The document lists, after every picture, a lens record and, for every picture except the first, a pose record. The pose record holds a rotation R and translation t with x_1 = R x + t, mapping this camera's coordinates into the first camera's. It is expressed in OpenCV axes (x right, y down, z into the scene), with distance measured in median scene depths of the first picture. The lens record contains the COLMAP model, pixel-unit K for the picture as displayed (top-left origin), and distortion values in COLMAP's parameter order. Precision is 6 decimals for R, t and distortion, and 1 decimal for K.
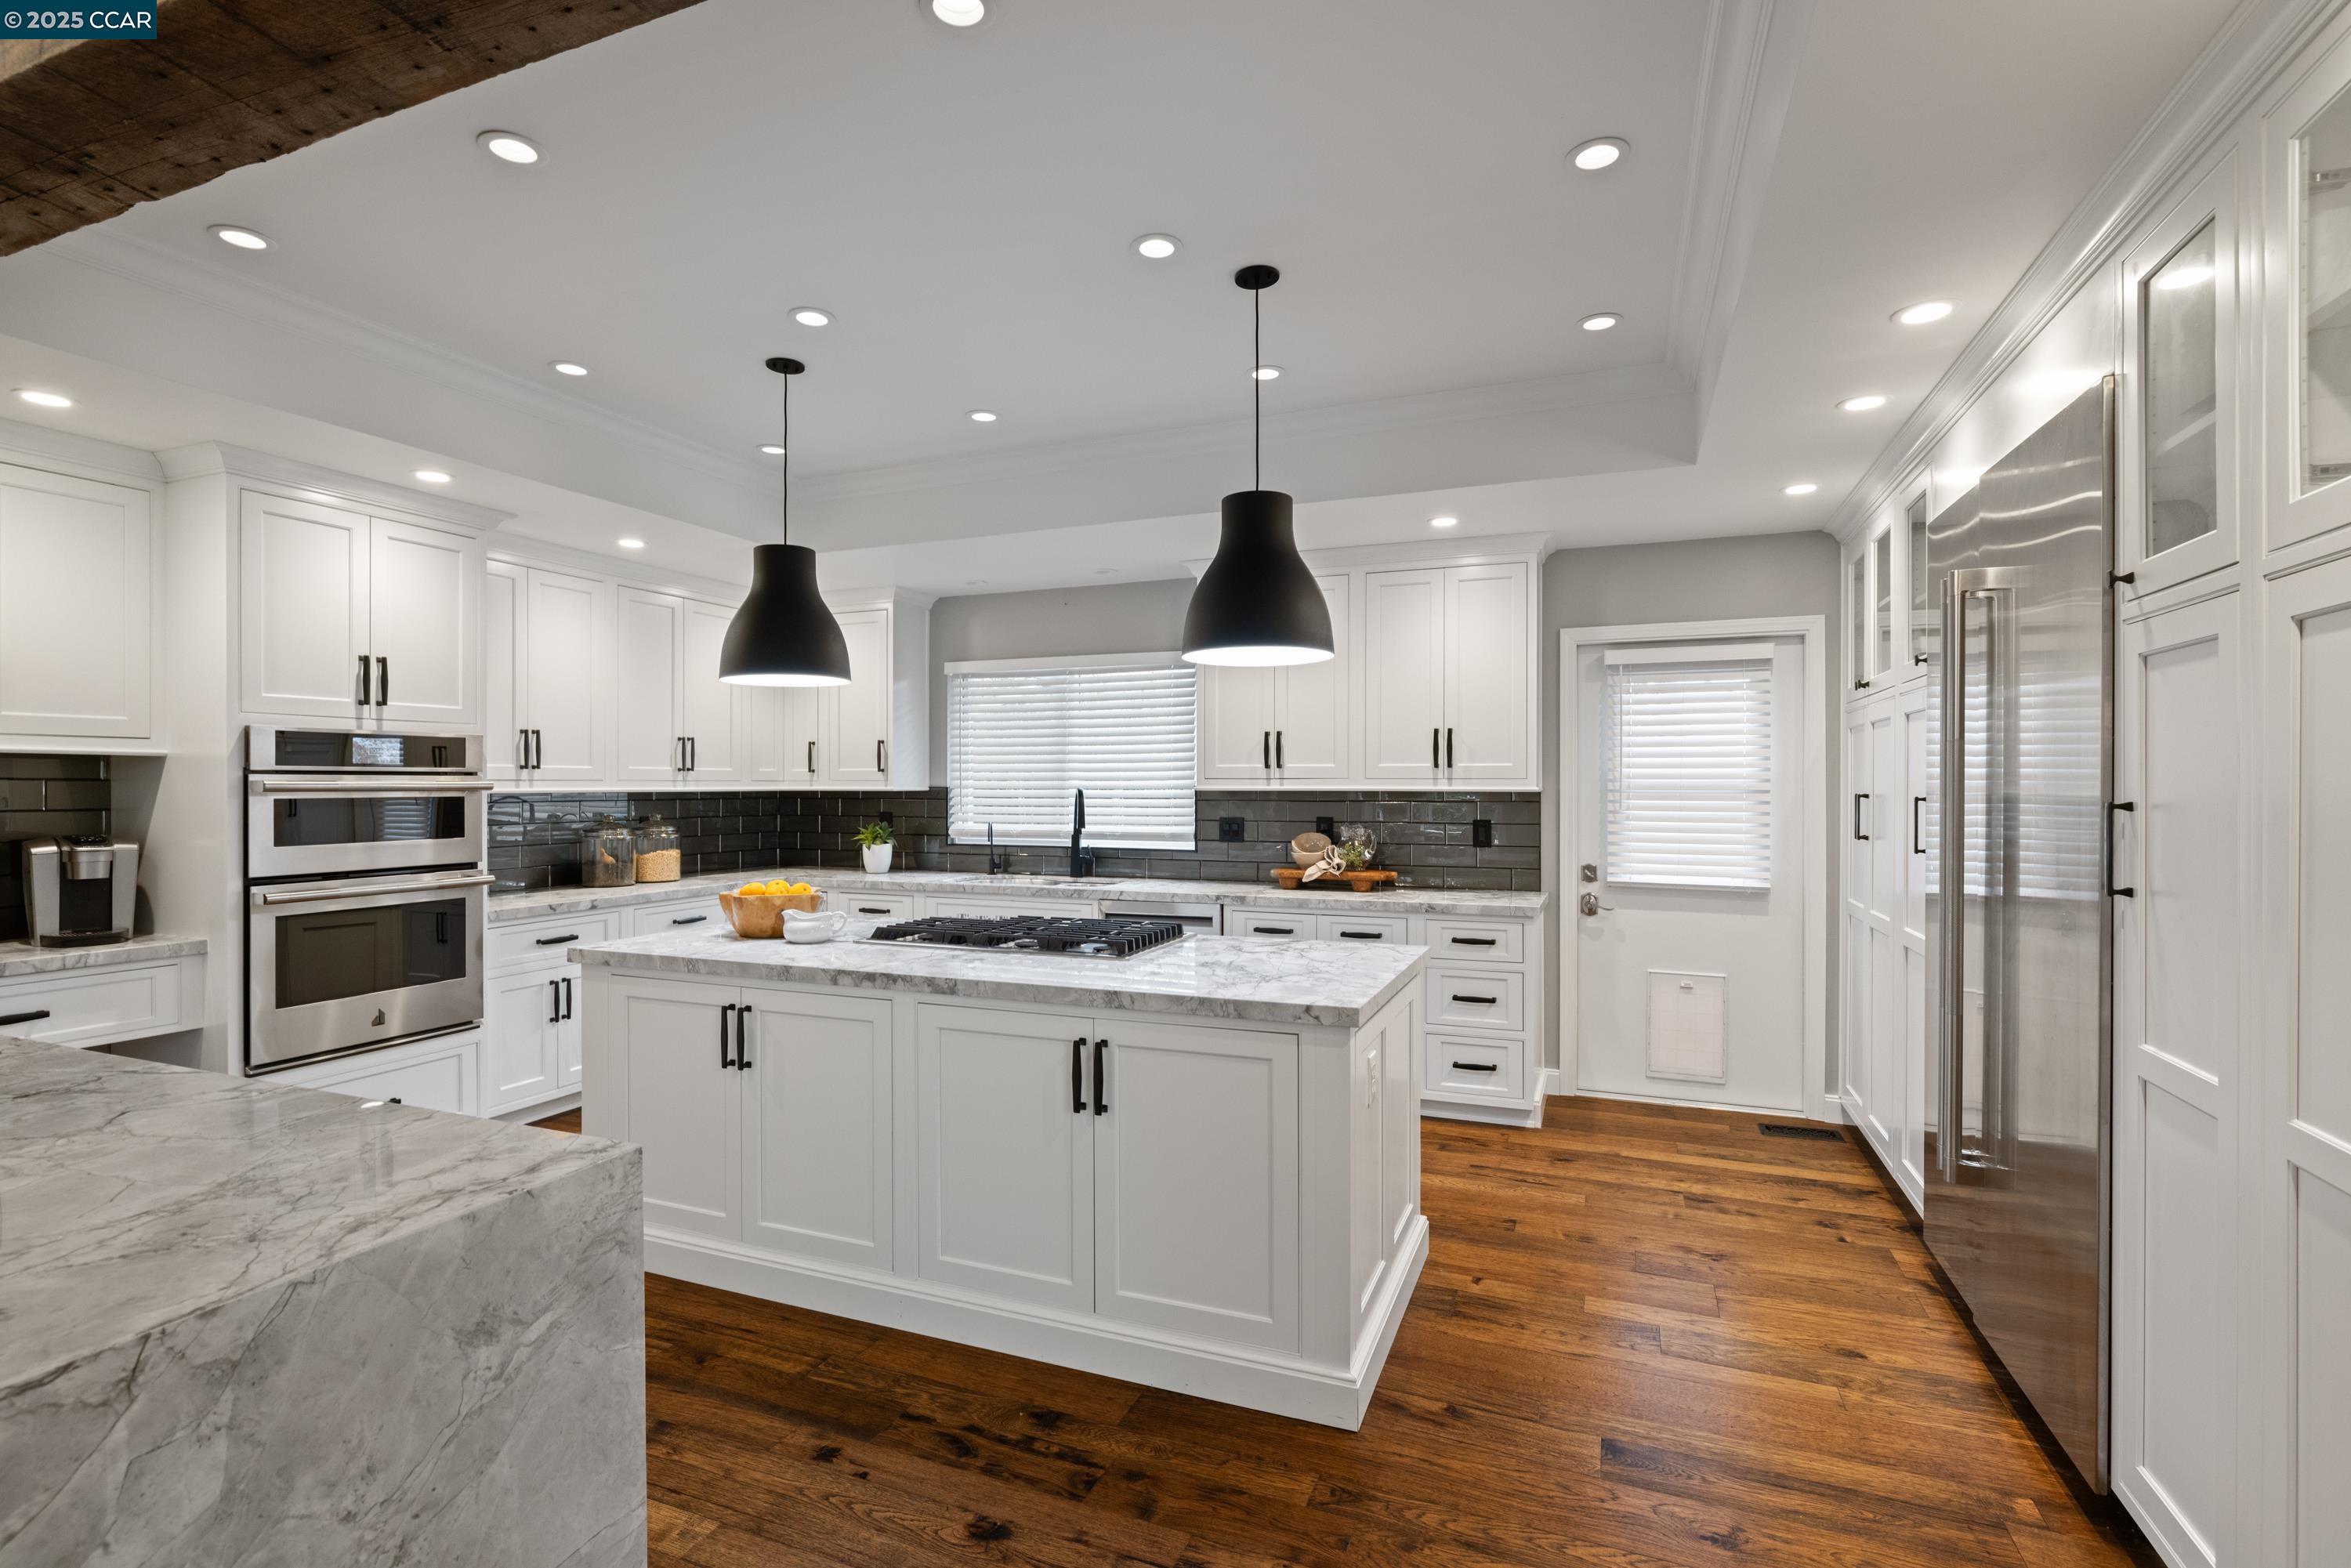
lens RADIAL K [[1082.5, 0, 1167.1], [0, 1082.5, 785.6], [0, 0, 1]] dist [-0.002430, 0.000756]
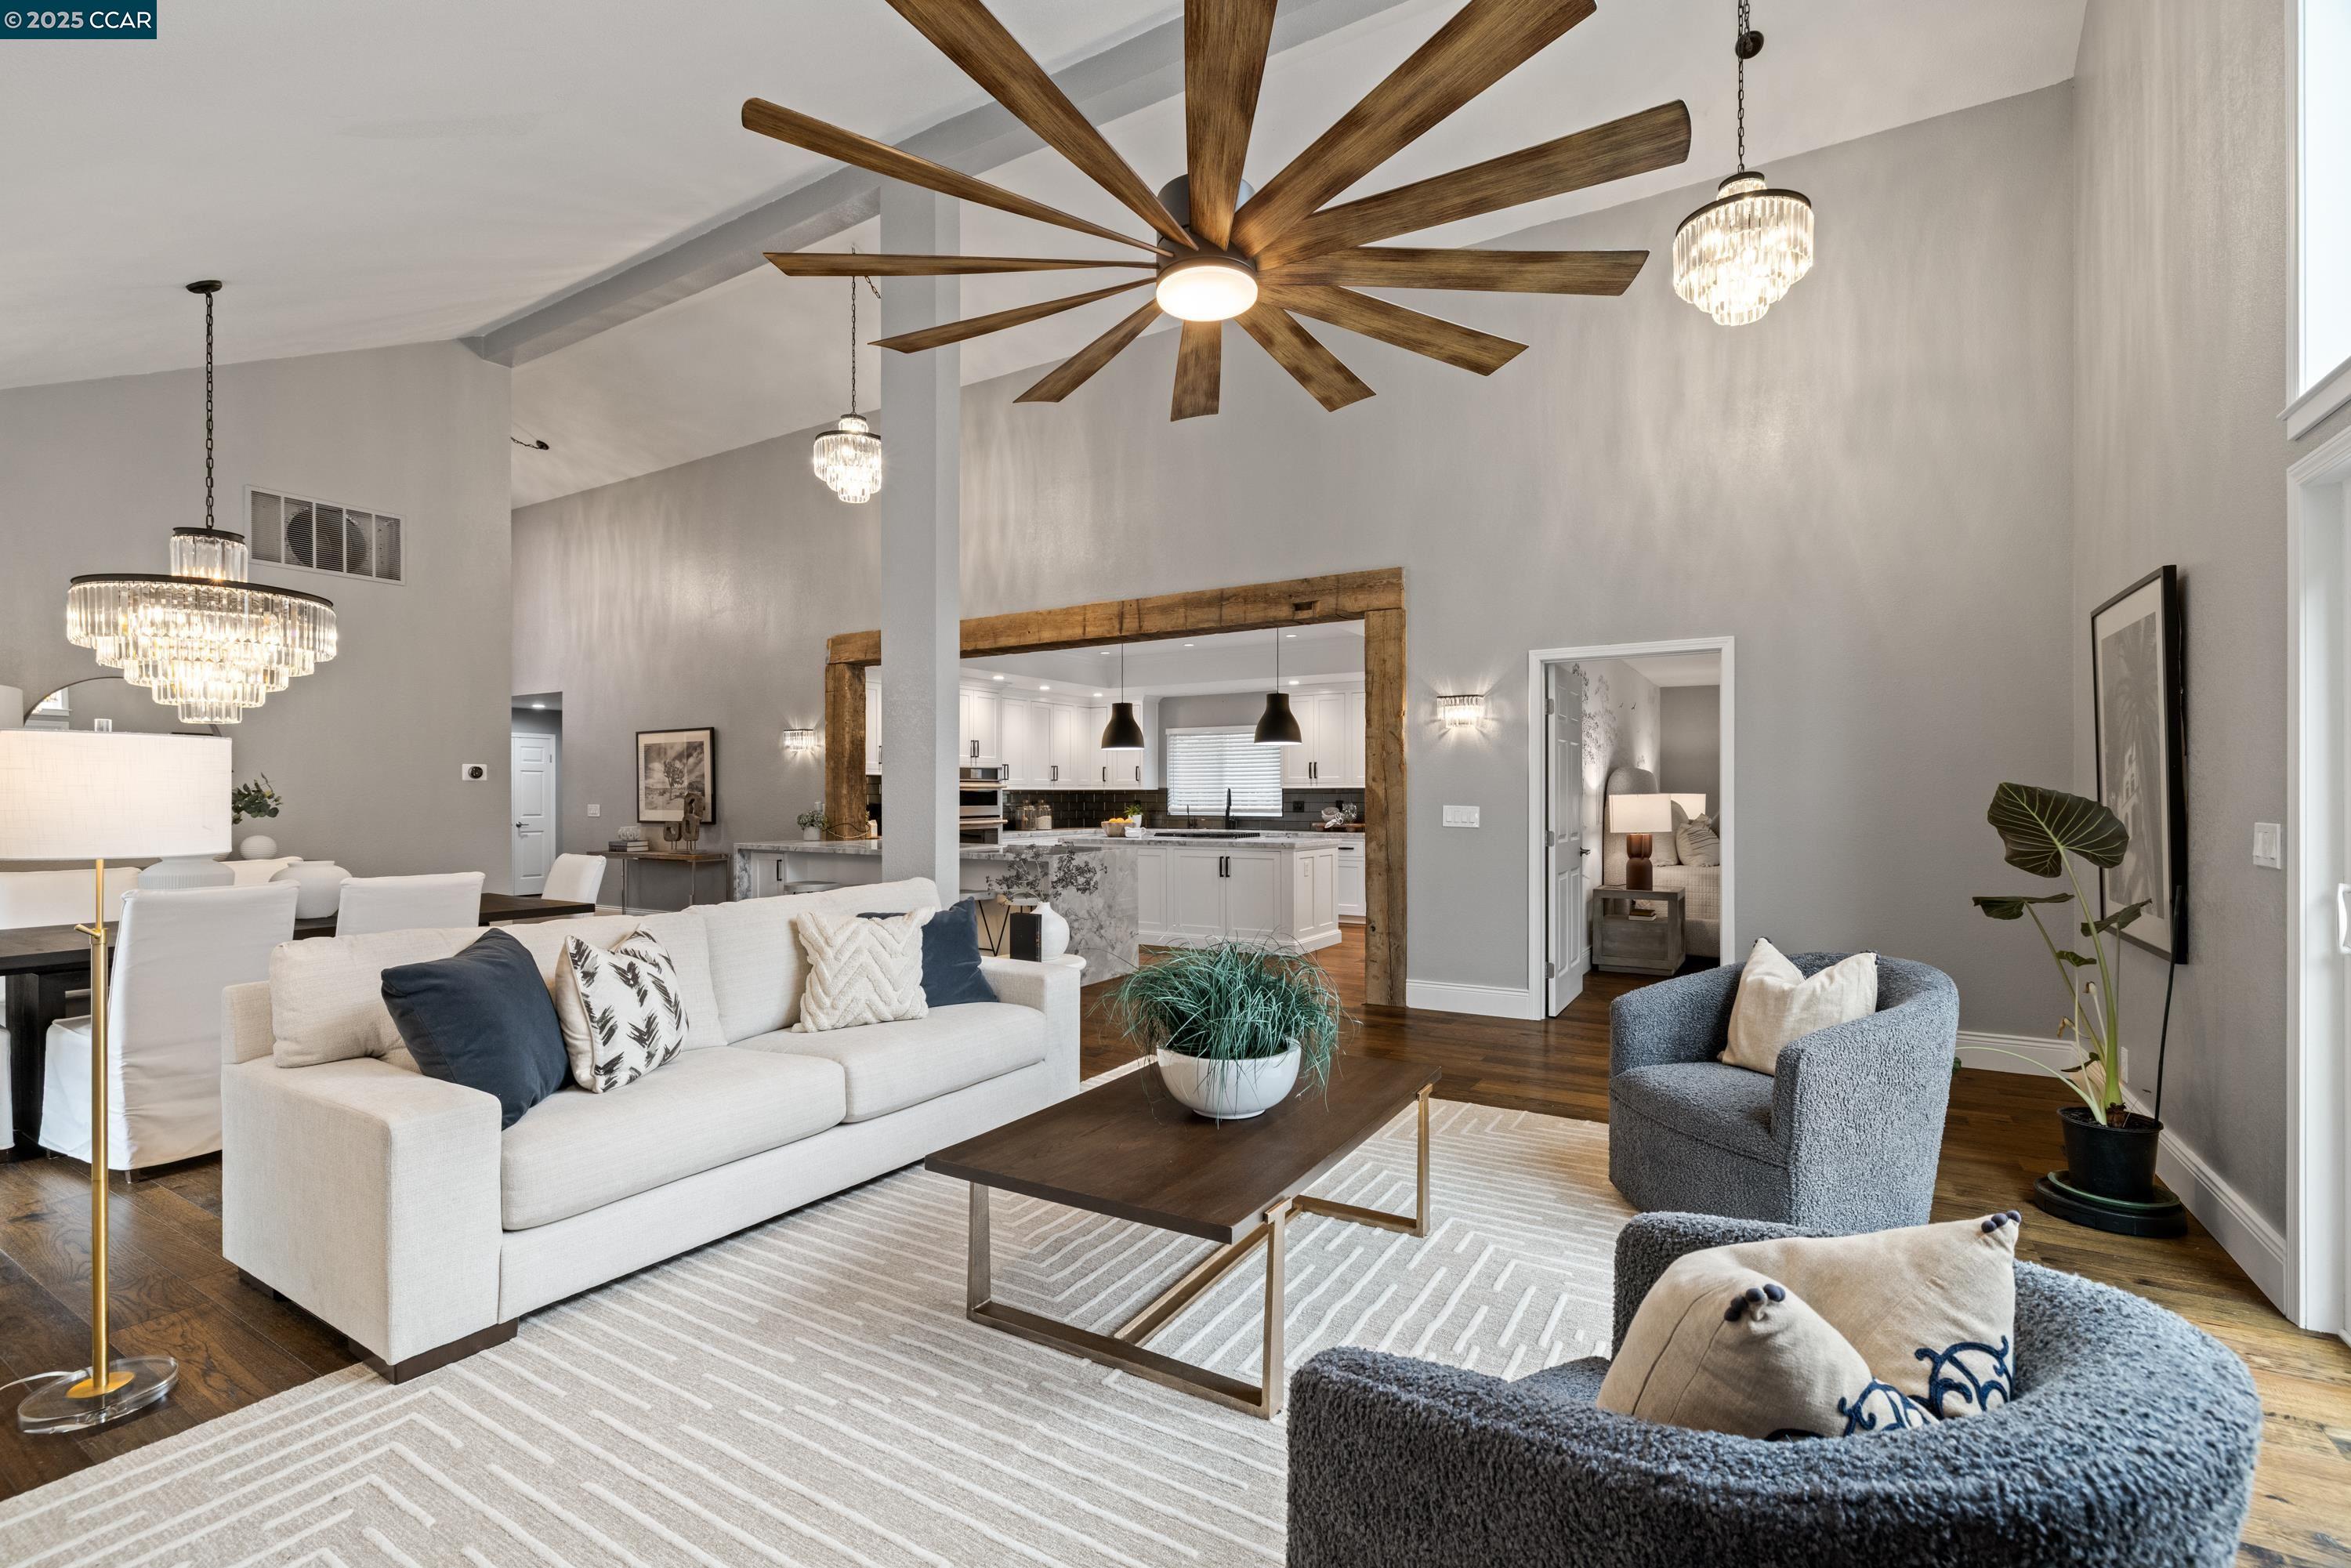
lens RADIAL K [[1045.9, 0, 1166.7], [0, 1045.9, 794.7], [0, 0, 1]] dist [-0.002907, 0.000008]
pose [[0.986961, -0.002431, -0.160940, 0.155962], [0.002299, 0.999997, -0.001005, 0.020728], [0.160941, 0.000622, 0.986964, -1.273608]]
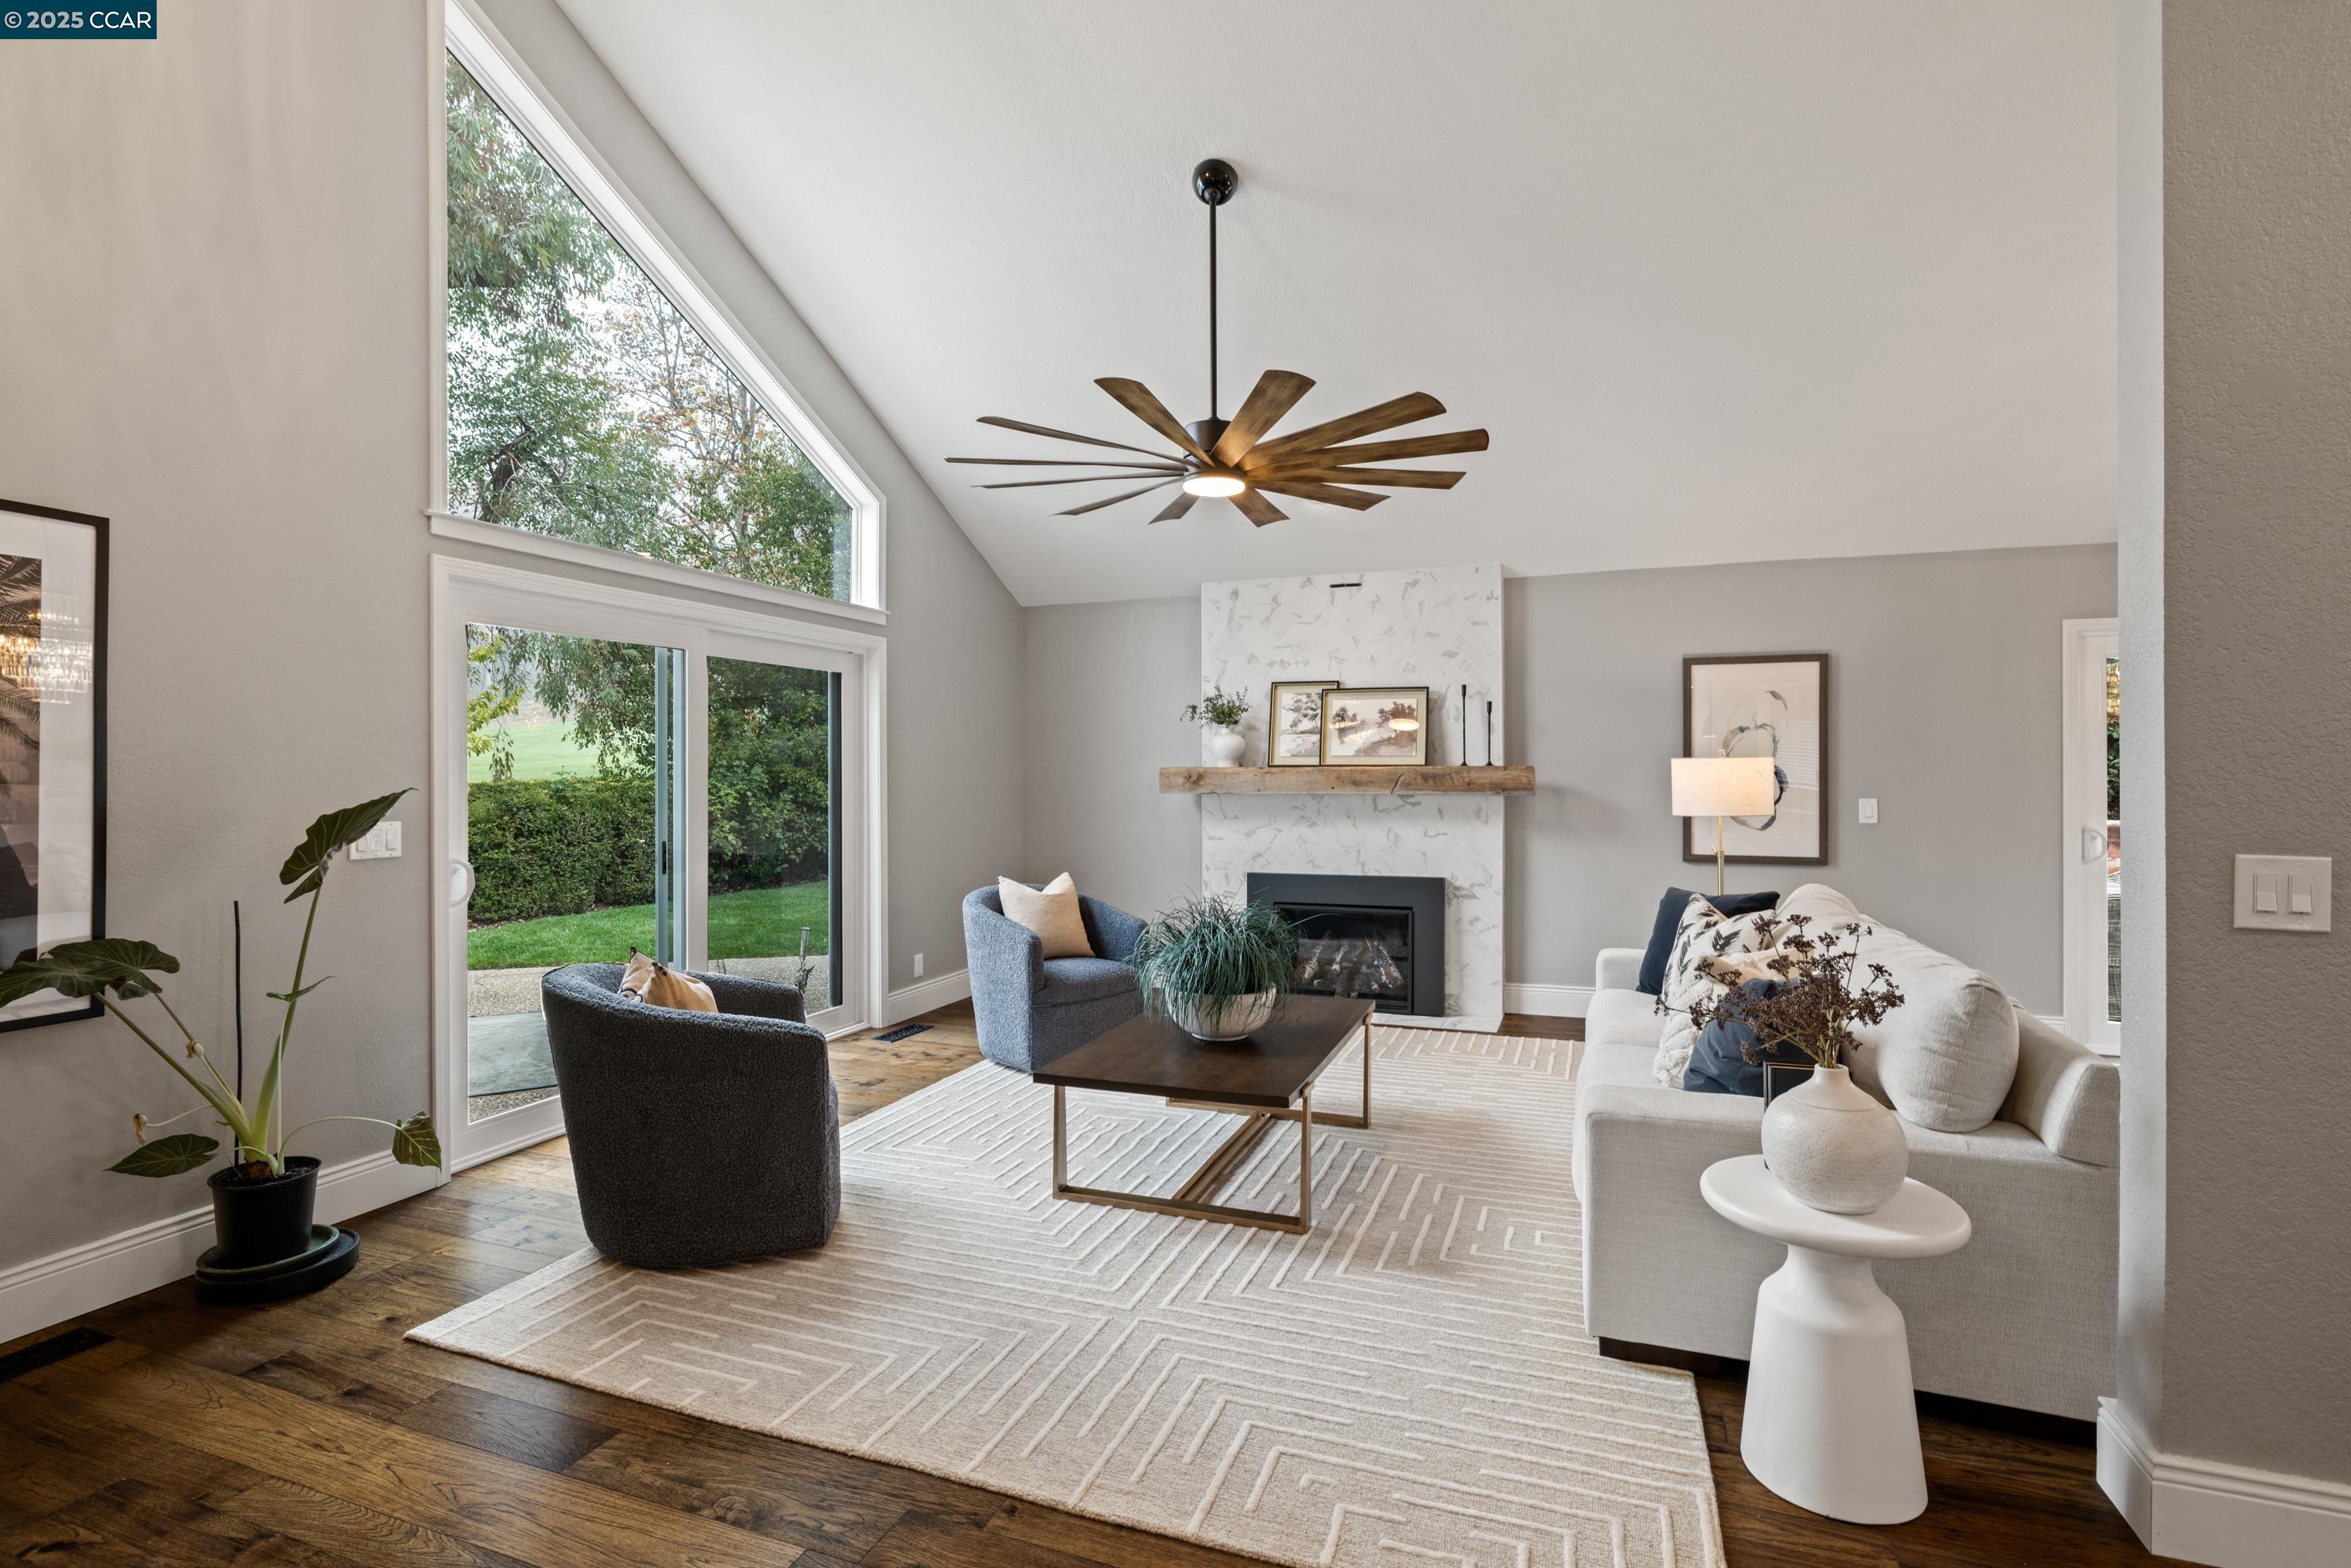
lens RADIAL K [[1121.7, 0, 1170.9], [0, 1121.7, 773.9], [0, 0, 1]] dist [-0.004791, 0.000696]
pose [[-0.999610, 0.001590, -0.027880, 0.152760], [0.001506, 0.999994, 0.003018, 0.004289], [0.027885, 0.002974, -0.999607, 0.144160]]
